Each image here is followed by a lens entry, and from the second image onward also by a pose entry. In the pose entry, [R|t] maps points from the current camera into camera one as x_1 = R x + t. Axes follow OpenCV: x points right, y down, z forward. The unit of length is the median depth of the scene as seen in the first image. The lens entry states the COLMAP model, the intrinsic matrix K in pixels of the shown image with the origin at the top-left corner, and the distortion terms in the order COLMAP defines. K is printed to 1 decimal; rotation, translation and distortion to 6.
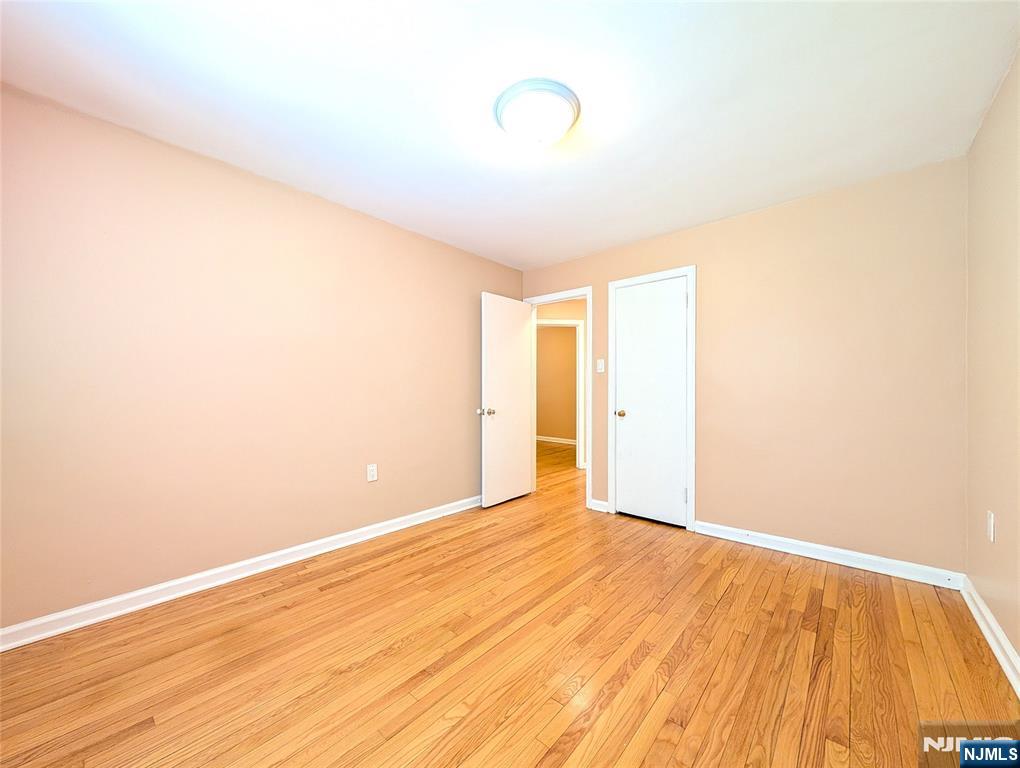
lens RADIAL K [[385.4, 0, 511.2], [0, 385.4, 387.2], [0, 0, 1]] dist [0.016550, 0.000127]
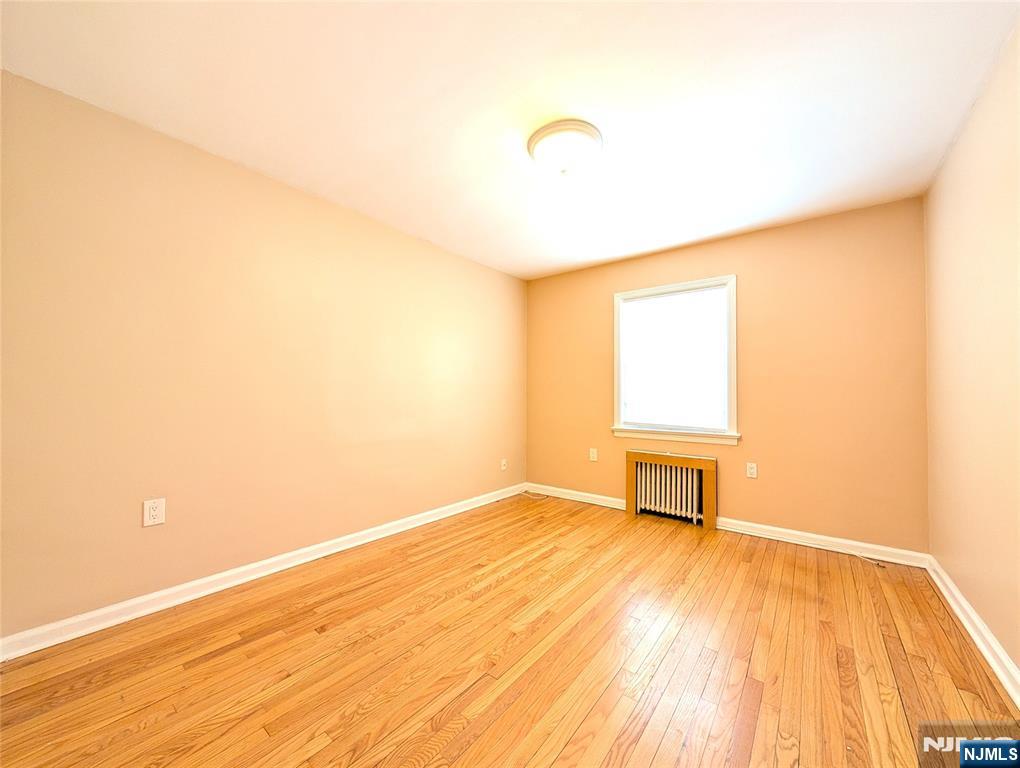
lens RADIAL K [[385.4, 0, 516.2], [0, 385.4, 384.3], [0, 0, 1]] dist [0.016550, 0.000127]
pose [[-0.997460, -0.014471, -0.069742, 0.290541], [-0.012042, 0.999310, -0.035123, 0.026801], [0.070203, -0.034194, -0.996947, 2.144354]]
